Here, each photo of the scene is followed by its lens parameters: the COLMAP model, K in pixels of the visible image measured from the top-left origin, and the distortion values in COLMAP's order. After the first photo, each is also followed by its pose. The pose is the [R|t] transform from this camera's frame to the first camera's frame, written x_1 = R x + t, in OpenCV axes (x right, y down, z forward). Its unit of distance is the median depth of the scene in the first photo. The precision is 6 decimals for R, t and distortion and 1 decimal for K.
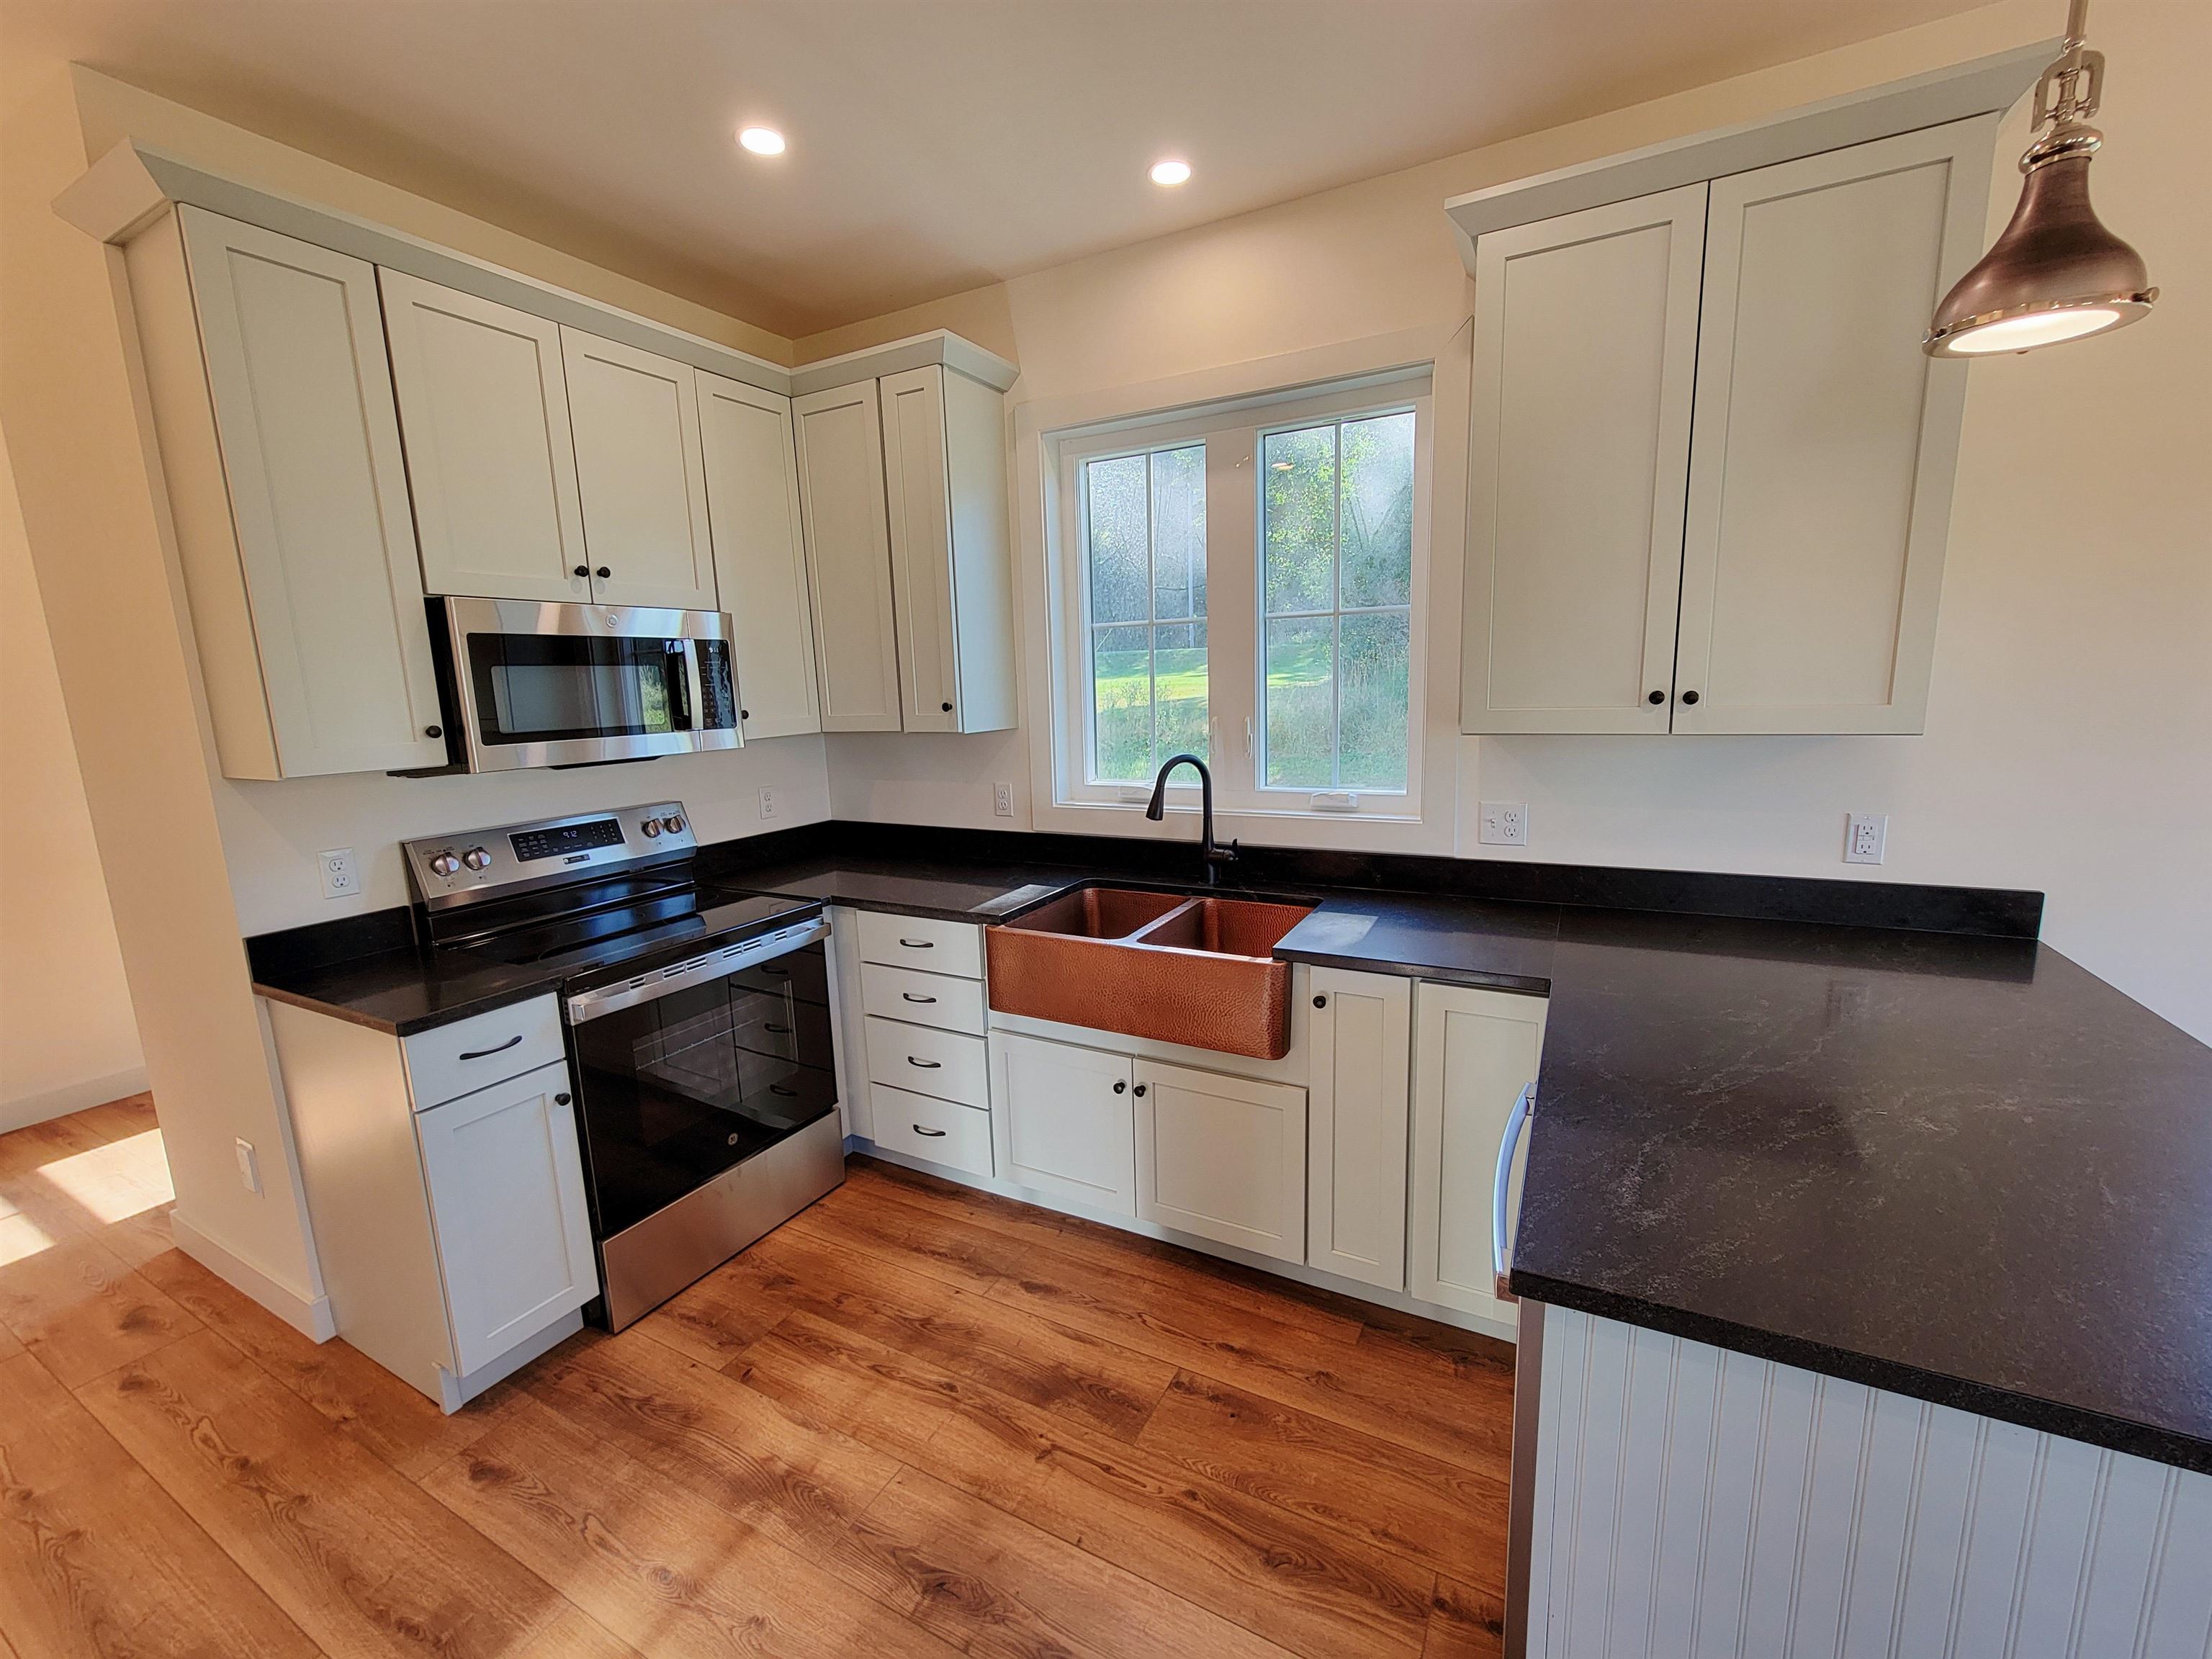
lens RADIAL K [[904.6, 0, 1117.9], [0, 904.6, 834.0], [0, 0, 1]] dist [-0.004323, 0.001272]
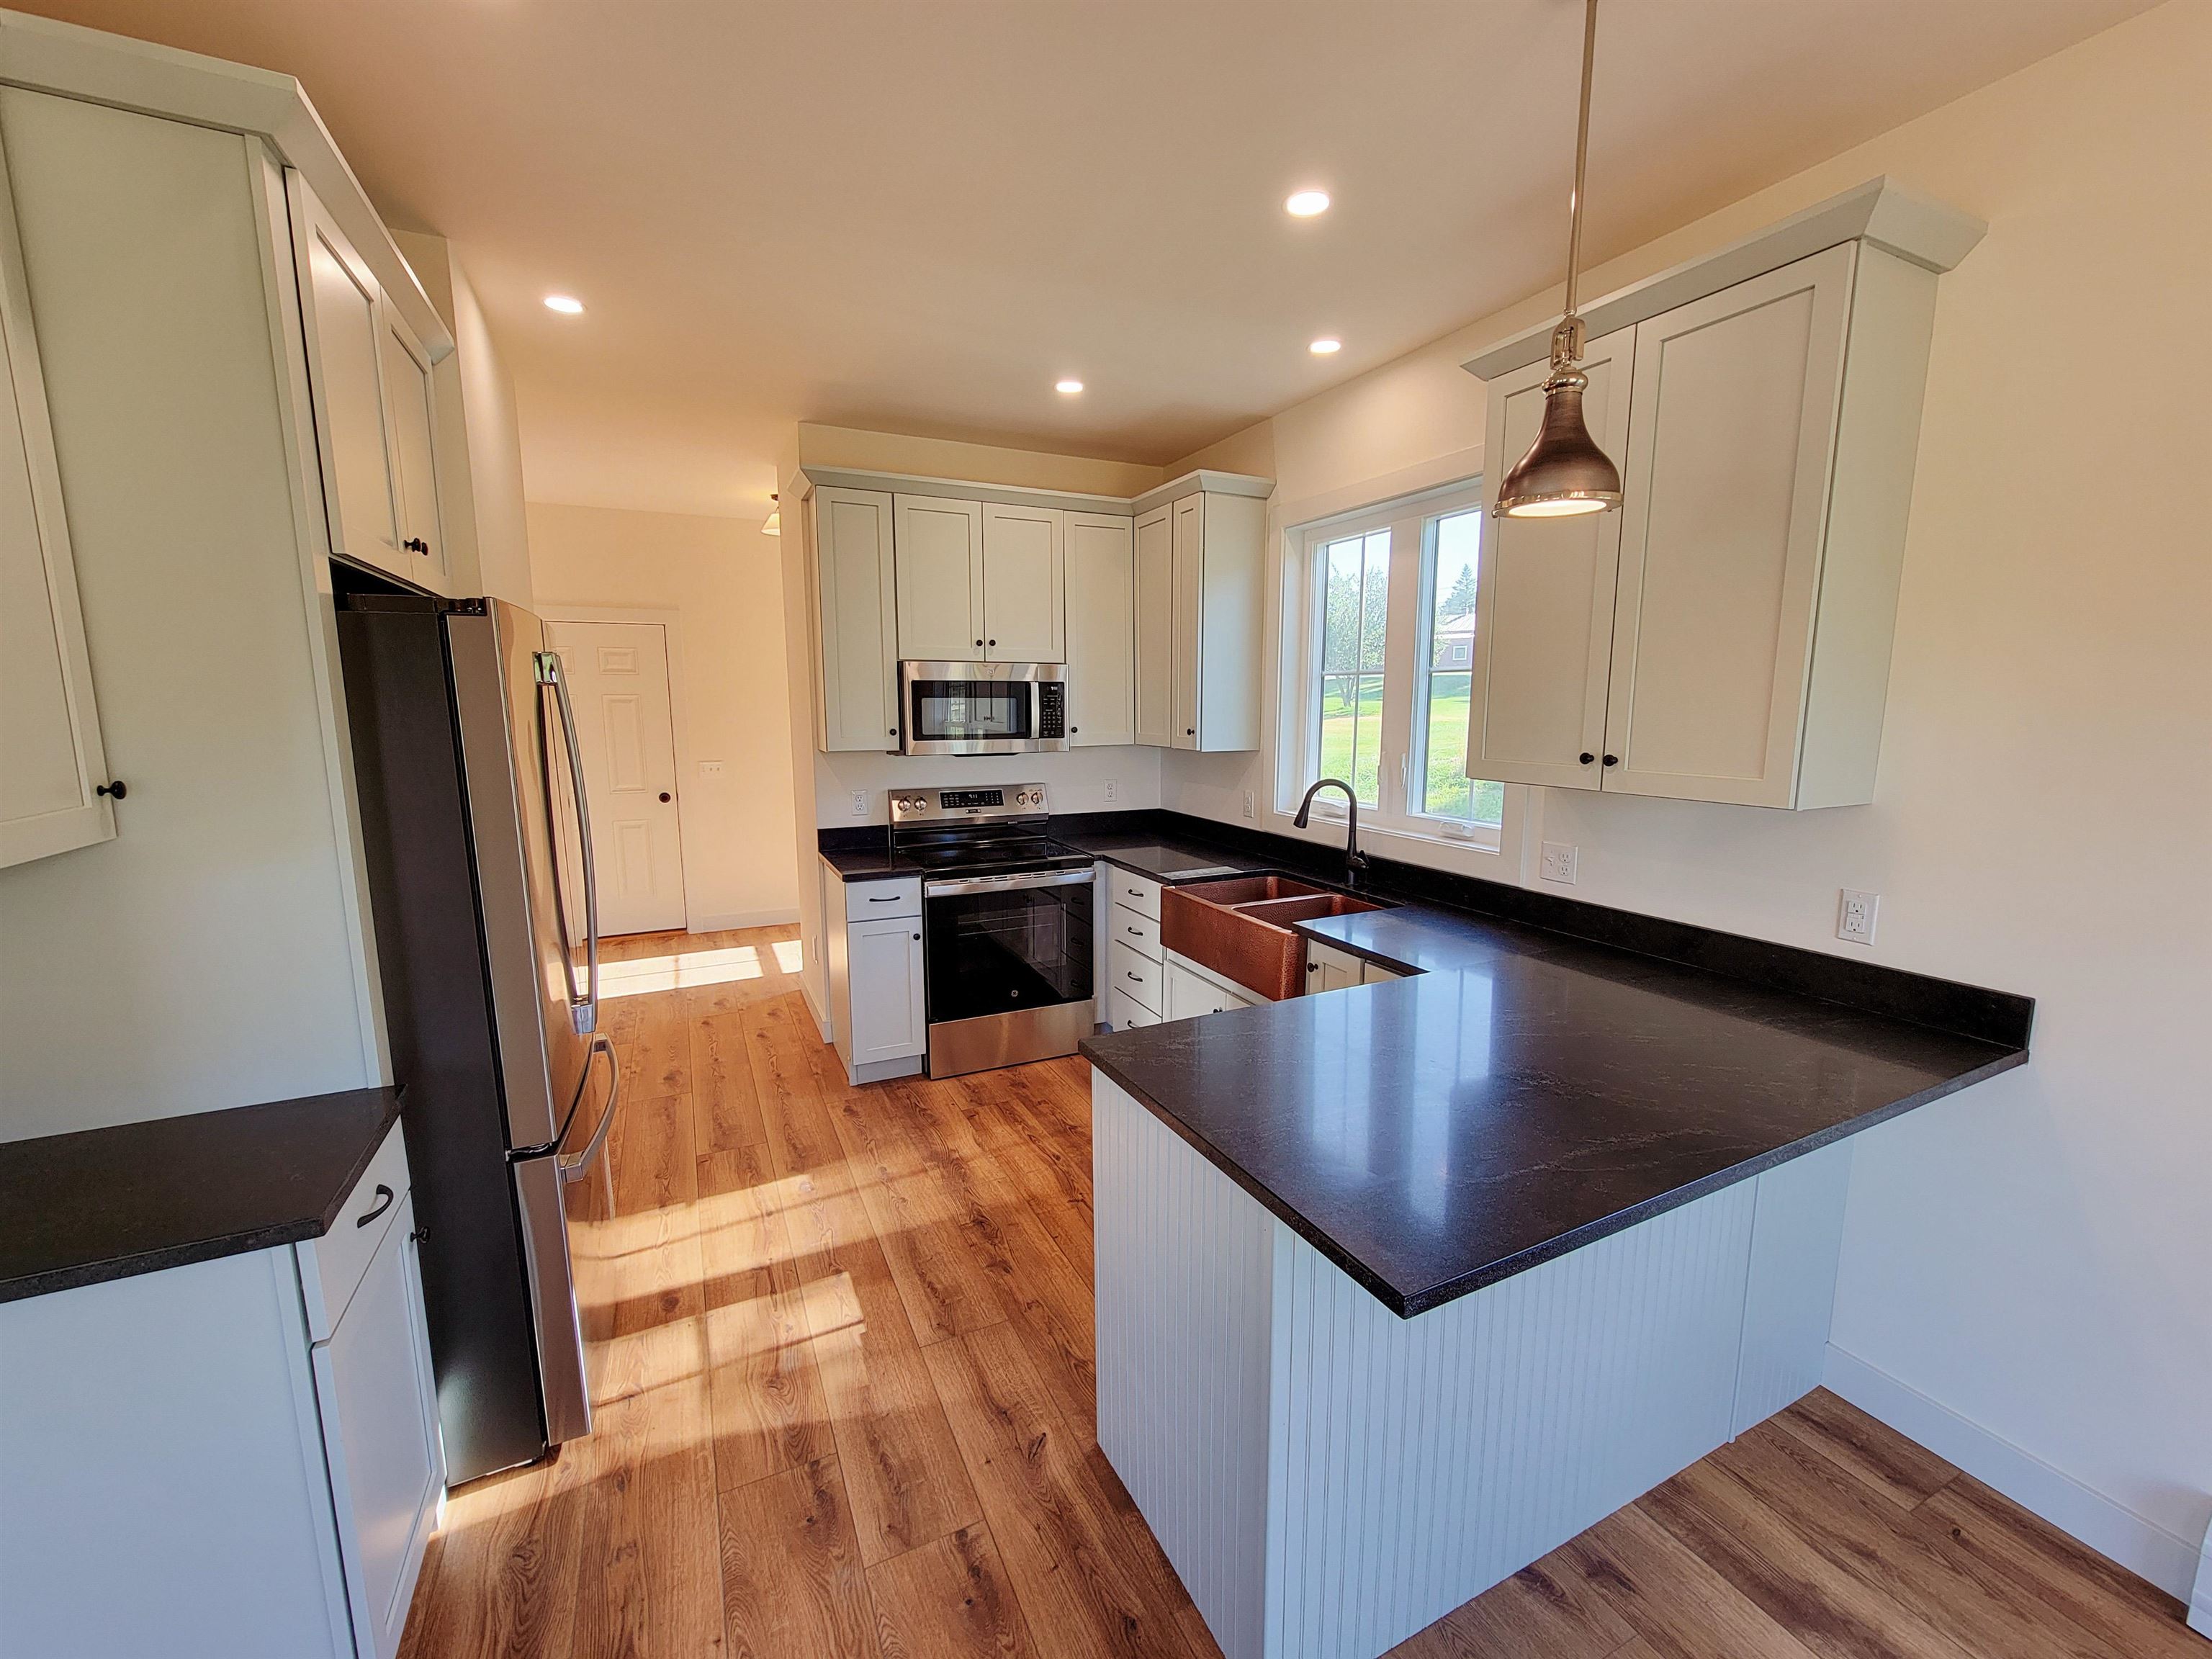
lens RADIAL K [[901.3, 0, 1119.3], [0, 901.3, 834.5], [0, 0, 1]] dist [-0.004592, 0.001030]
pose [[0.812237, 0.117239, -0.571425, 0.690716], [-0.124201, 0.991891, 0.026965, -0.009820], [0.569952, 0.049069, 0.820211, -0.251651]]
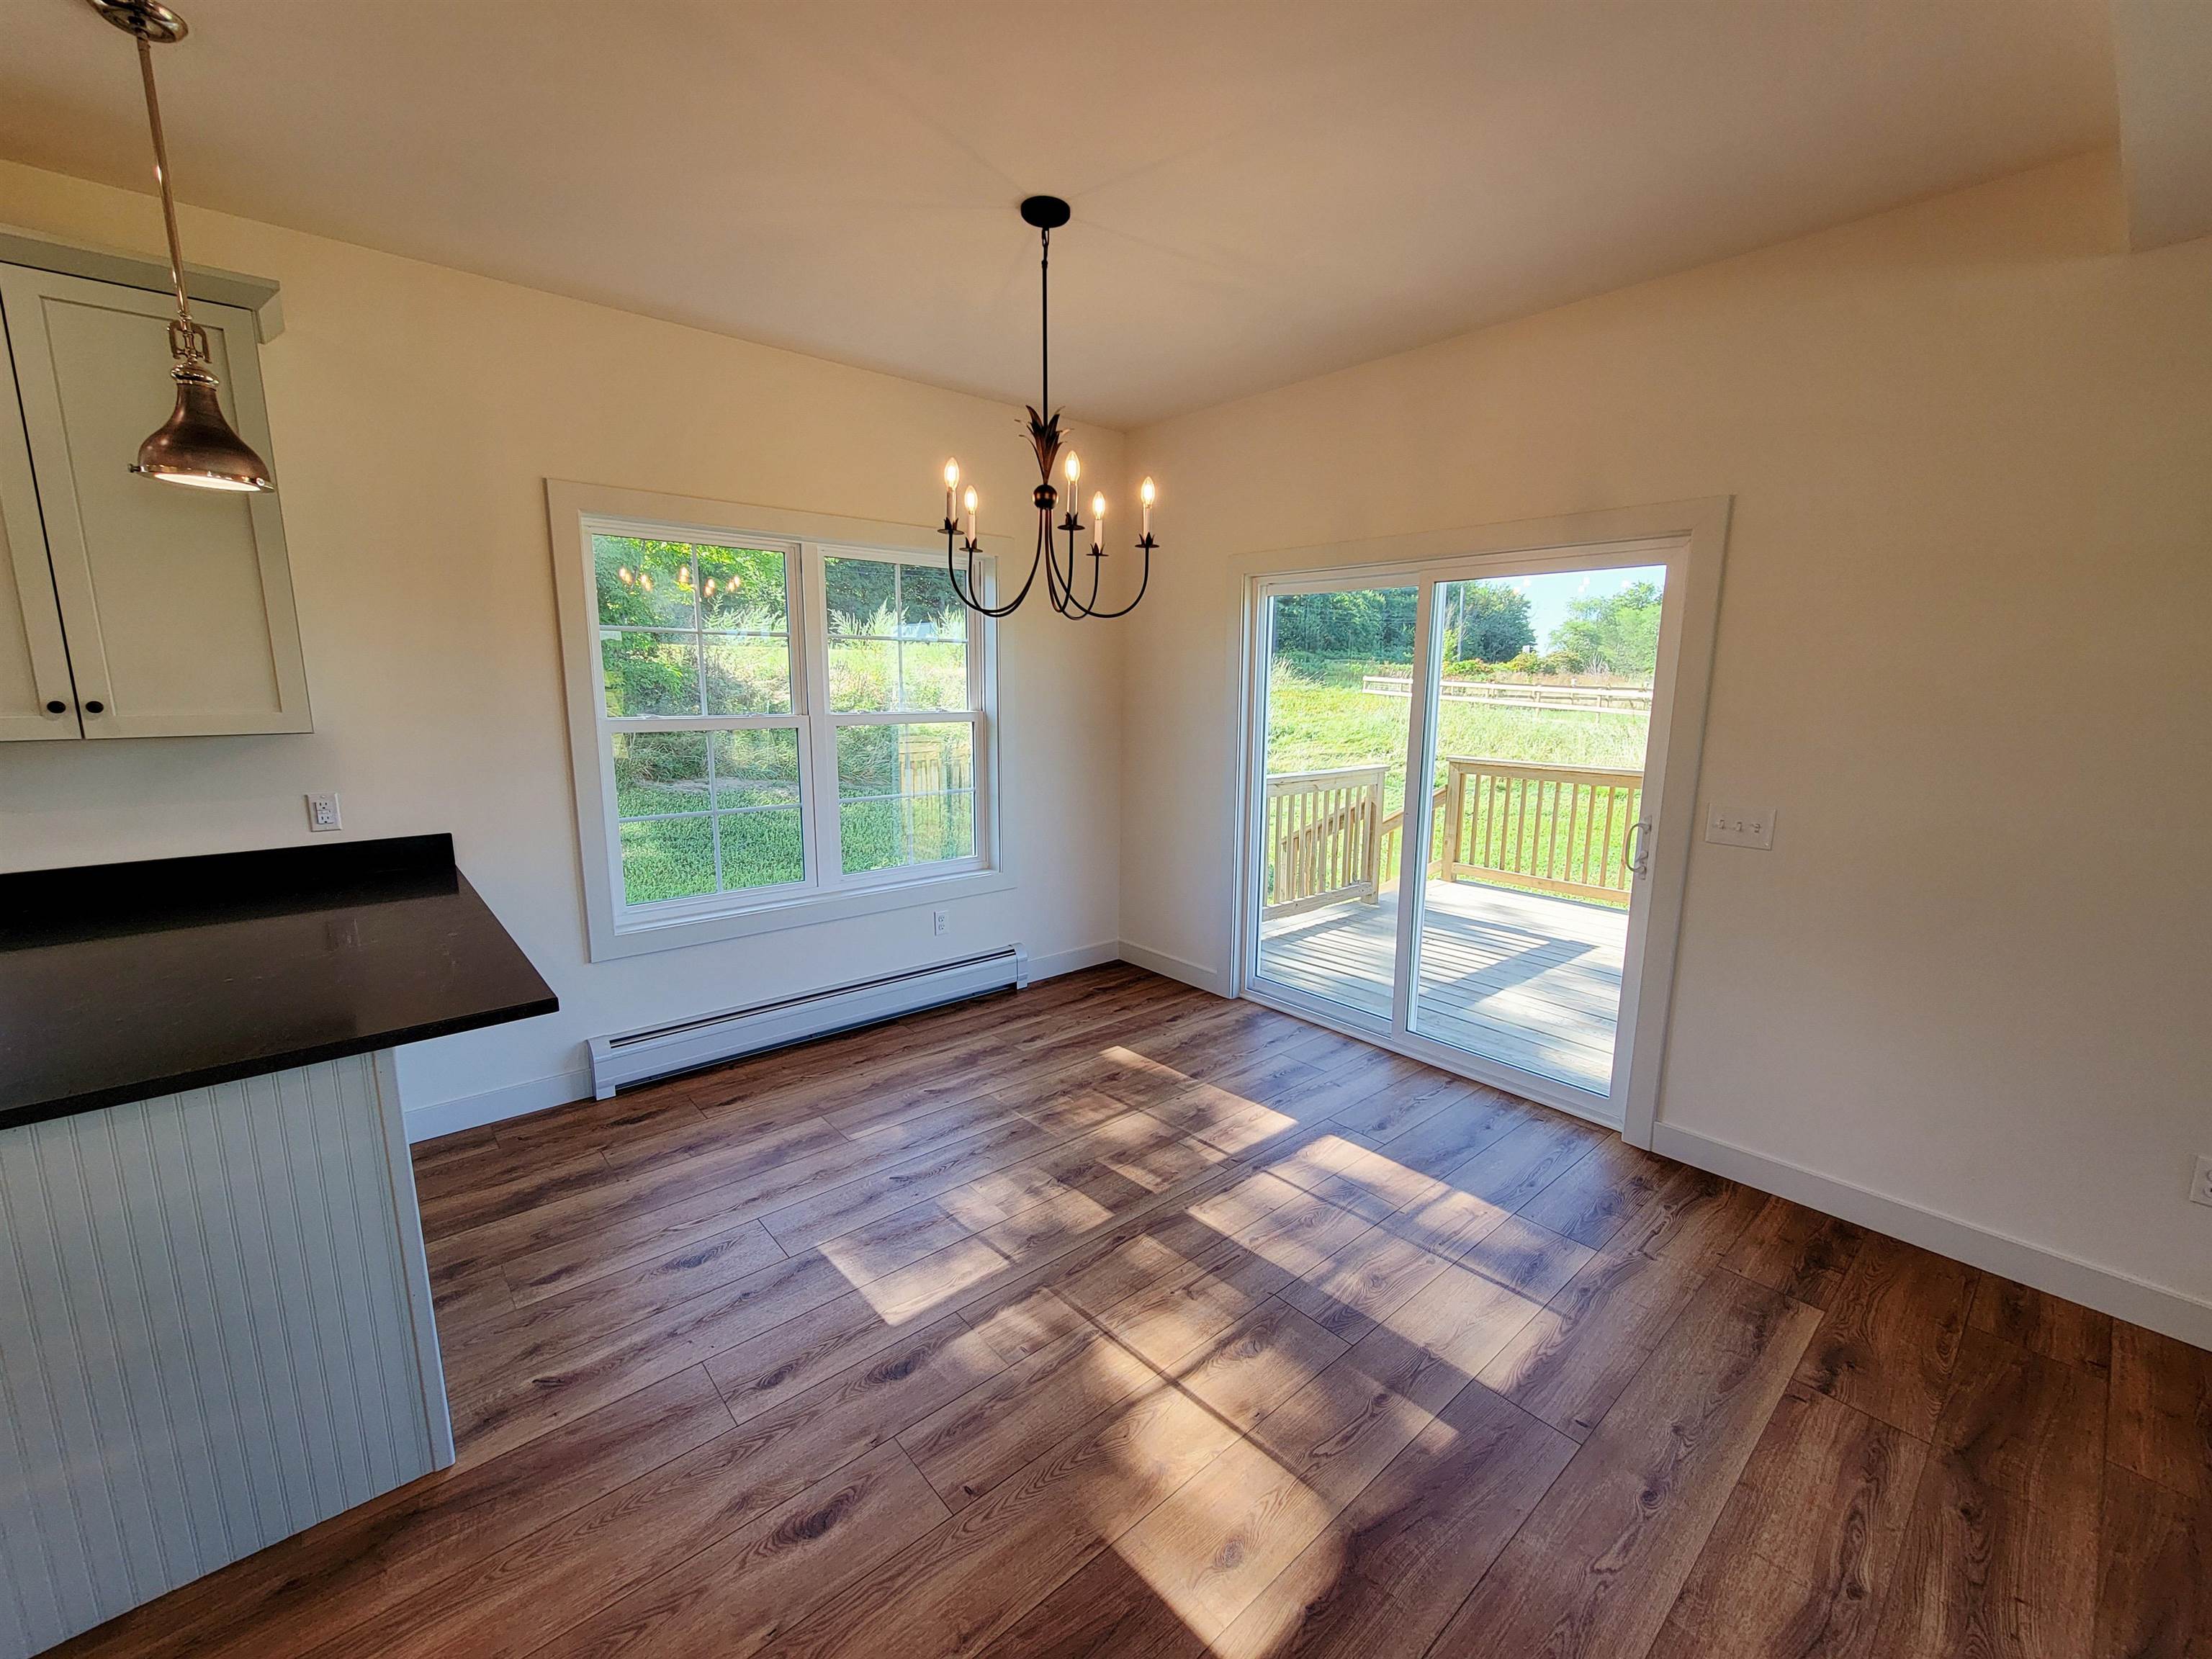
lens RADIAL K [[902.4, 0, 1117.6], [0, 902.4, 833.7], [0, 0, 1]] dist [-0.006609, 0.003421]
pose [[0.352656, -0.129119, 0.926802, 0.000761], [0.138938, 0.986681, 0.084594, 0.083738], [-0.925381, 0.098935, 0.365899, -0.550932]]
